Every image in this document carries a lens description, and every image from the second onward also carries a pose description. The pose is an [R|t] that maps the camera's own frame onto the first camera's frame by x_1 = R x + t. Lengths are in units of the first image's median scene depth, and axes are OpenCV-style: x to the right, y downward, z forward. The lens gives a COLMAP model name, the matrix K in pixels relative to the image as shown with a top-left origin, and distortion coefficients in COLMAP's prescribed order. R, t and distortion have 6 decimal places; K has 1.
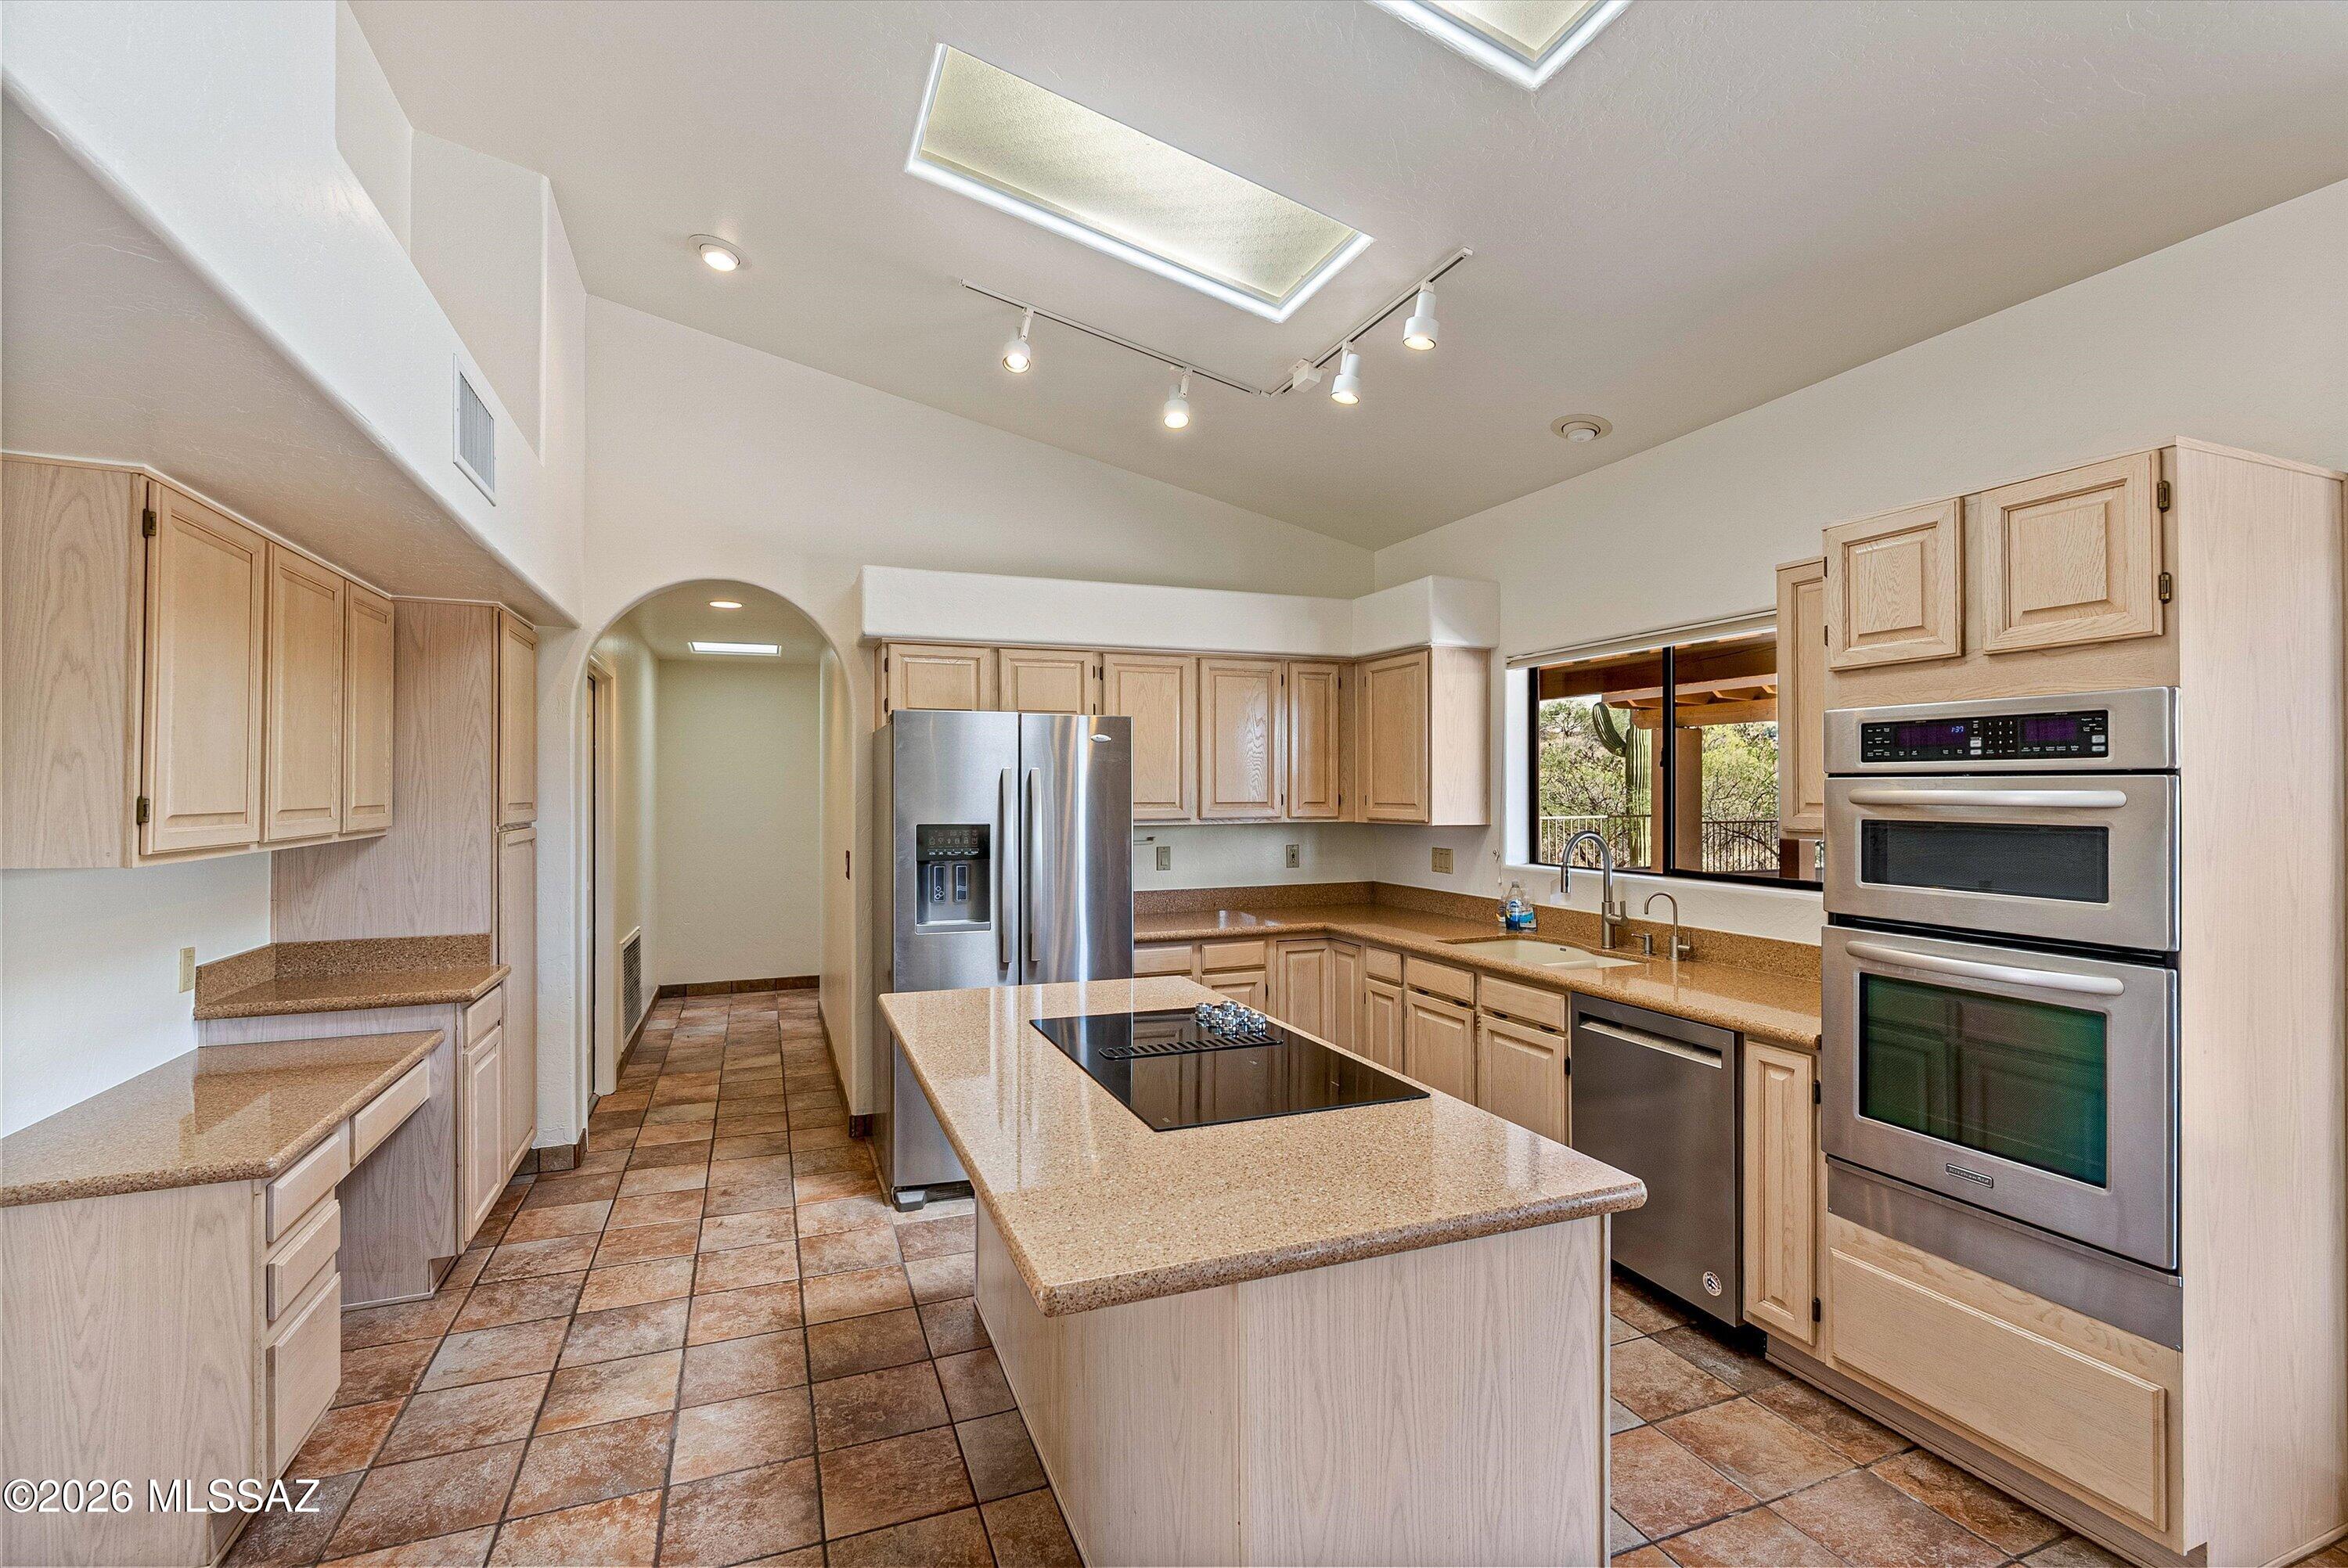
lens RADIAL K [[1063.4, 0, 1183.5], [0, 1063.4, 784.4], [0, 0, 1]] dist [-0.010831, 0.000450]
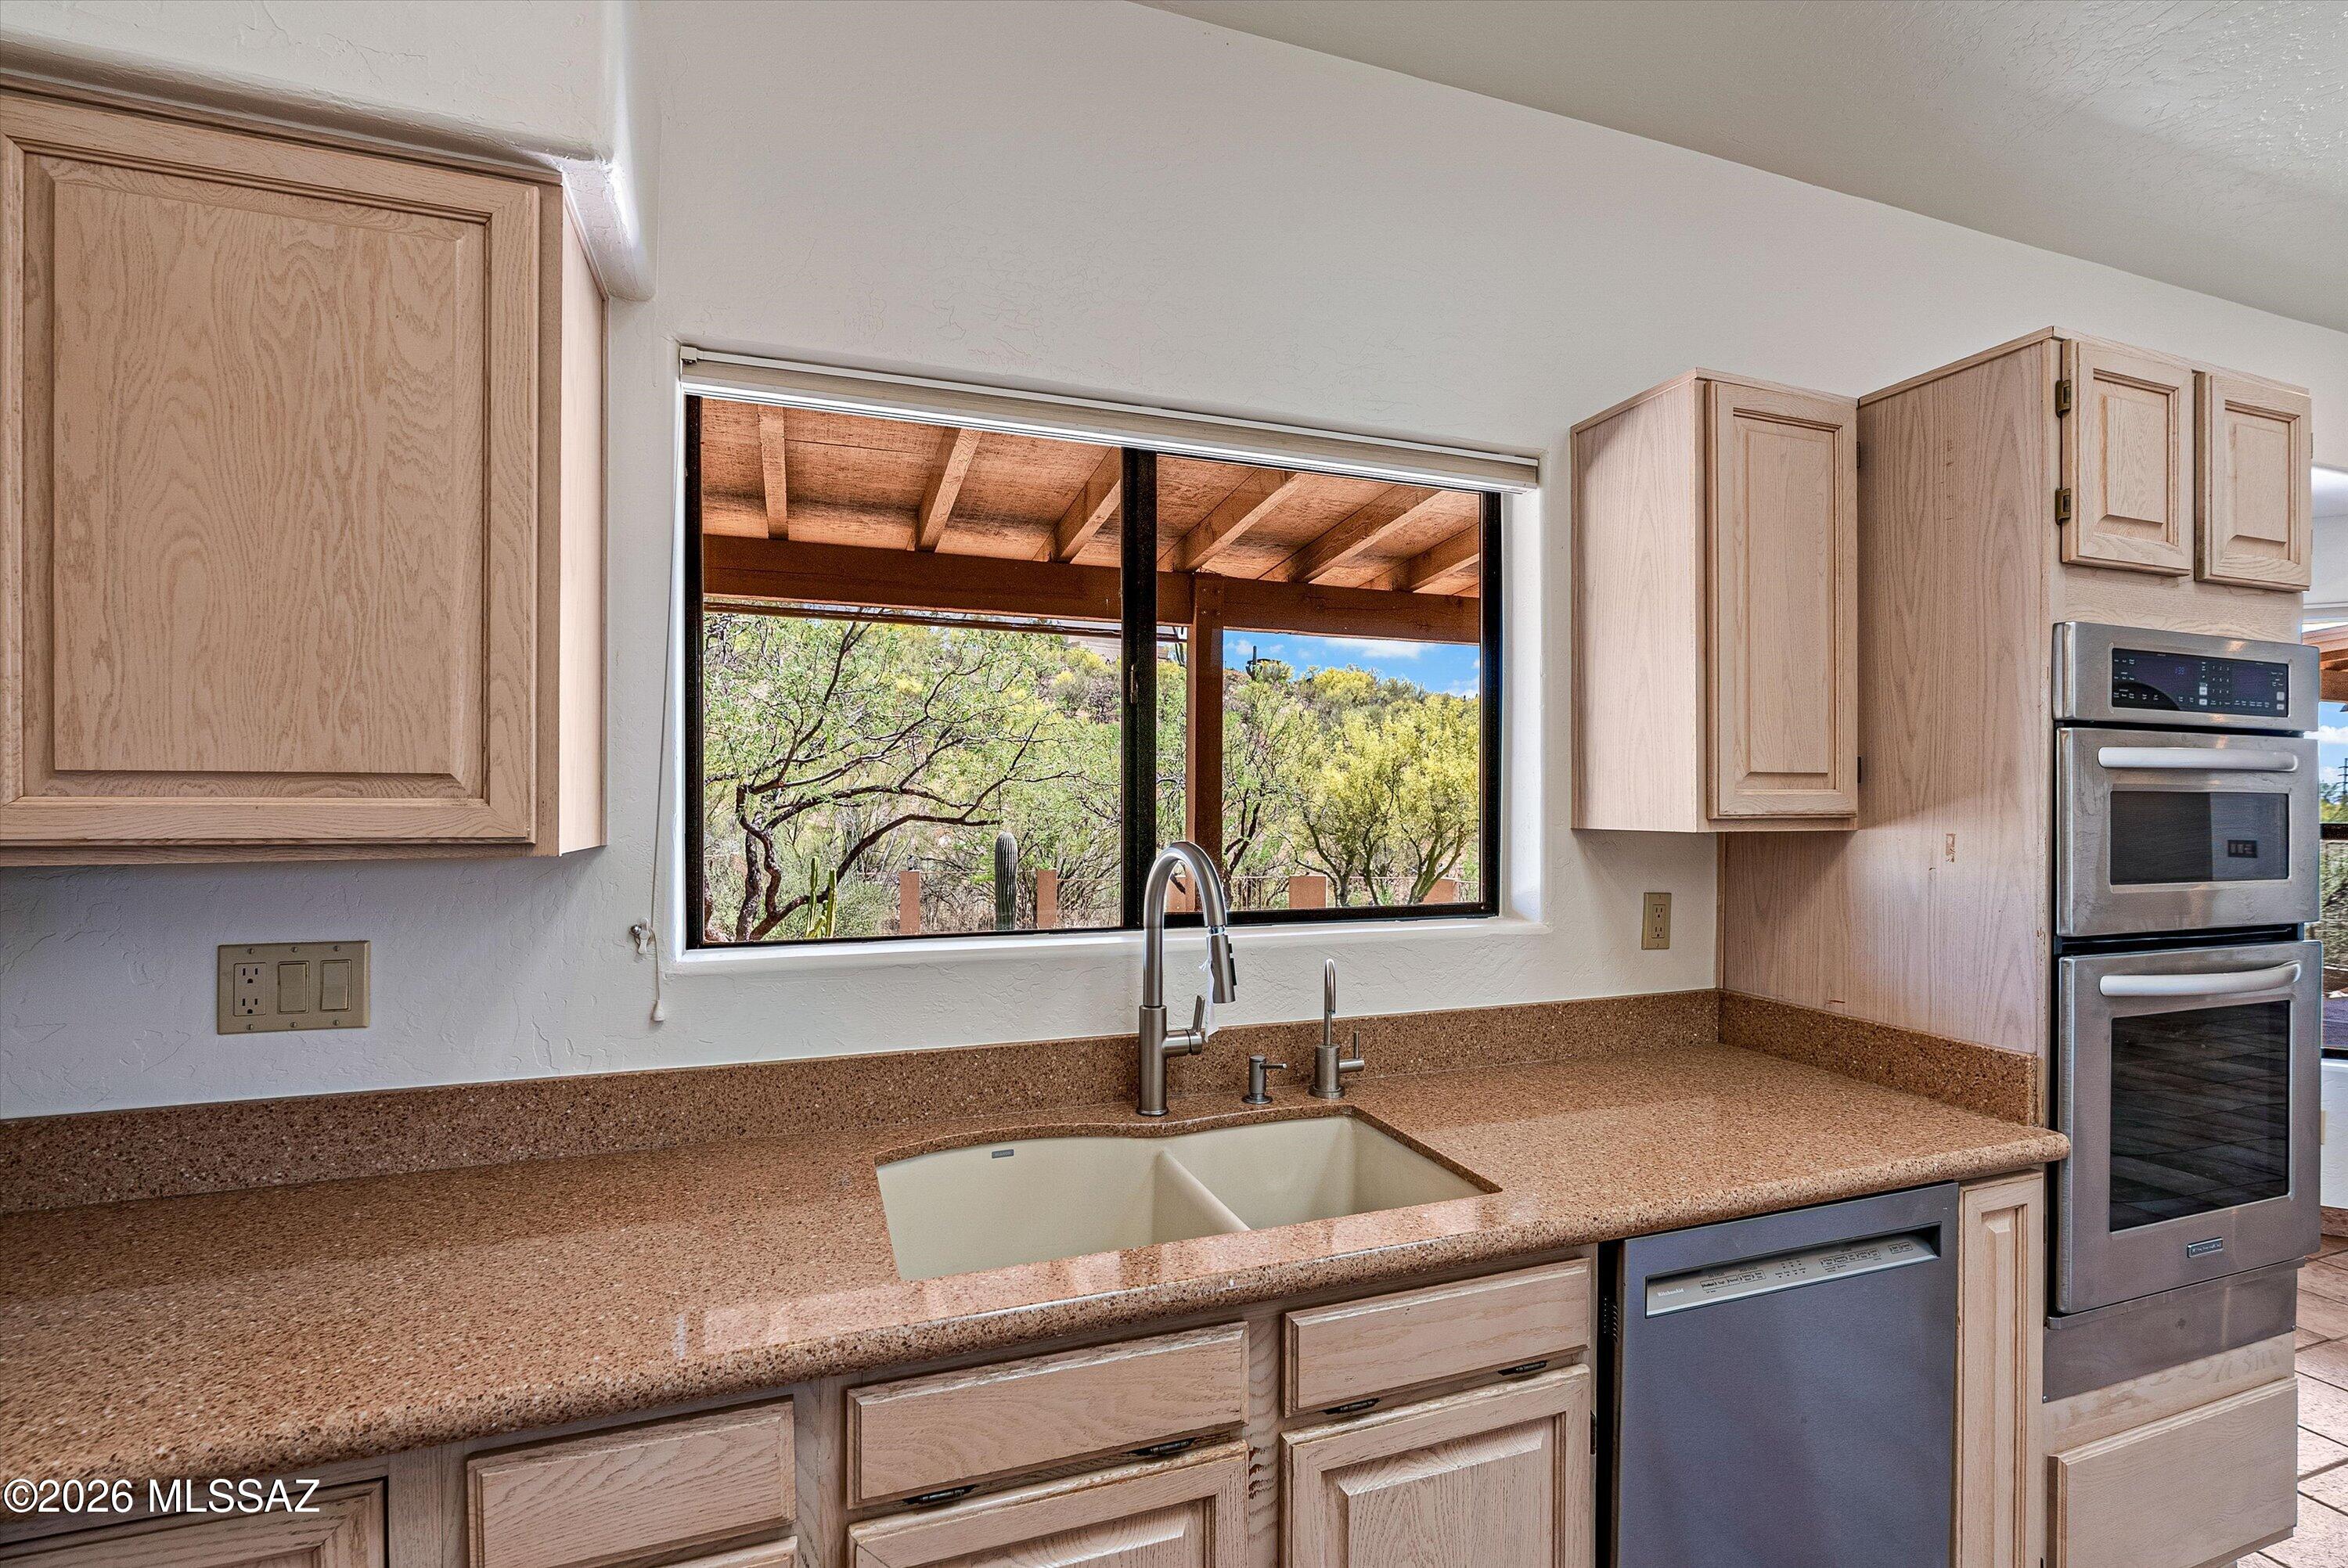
lens RADIAL K [[1074.0, 0, 1171.3], [0, 1074.0, 798.4], [0, 0, 1]] dist [0.000919, 0.001795]
pose [[0.021484, -0.002659, 0.999766, -0.034736], [-0.009702, 0.999949, 0.002868, 0.025946], [-0.999722, -0.009761, 0.021457, 0.991184]]
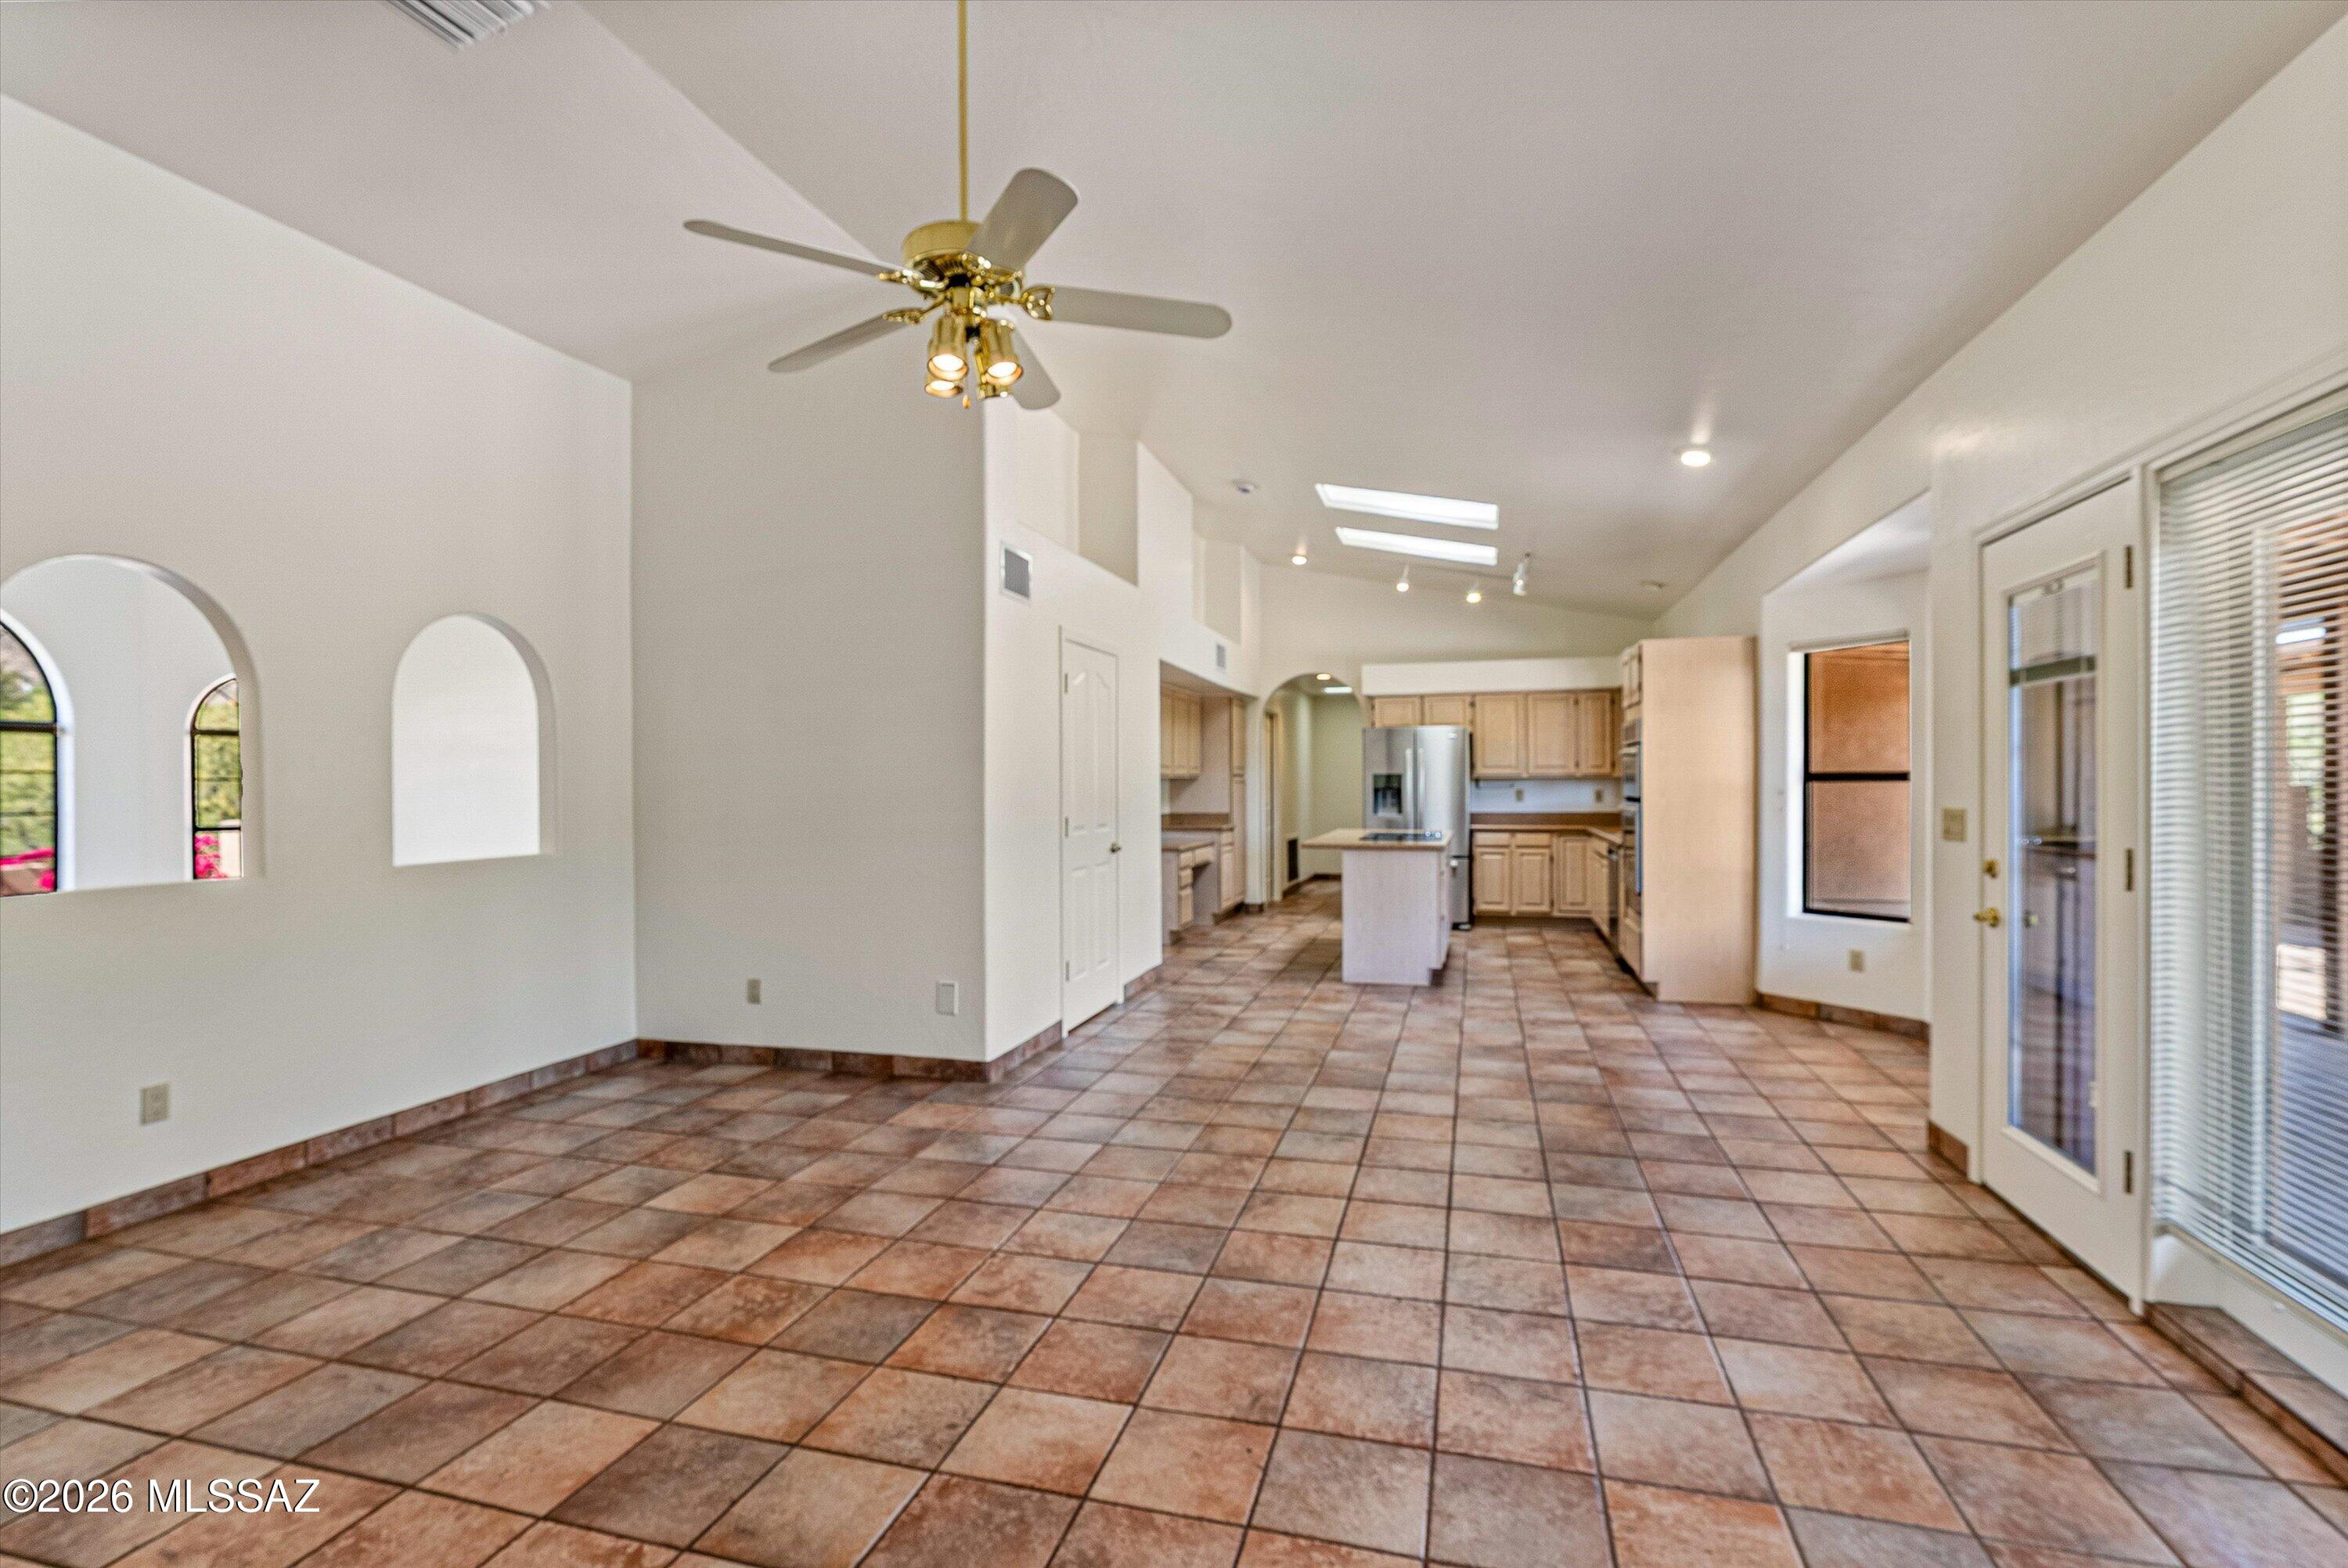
lens RADIAL K [[1127.4, 0, 1177.6], [0, 1127.4, 786.5], [0, 0, 1]] dist [-0.010615, 0.005561]
pose [[0.797993, 0.001092, -0.602665, 0.959241], [0.007548, 0.999902, 0.011807, 0.031900], [0.602619, -0.013971, 0.797907, -1.356814]]
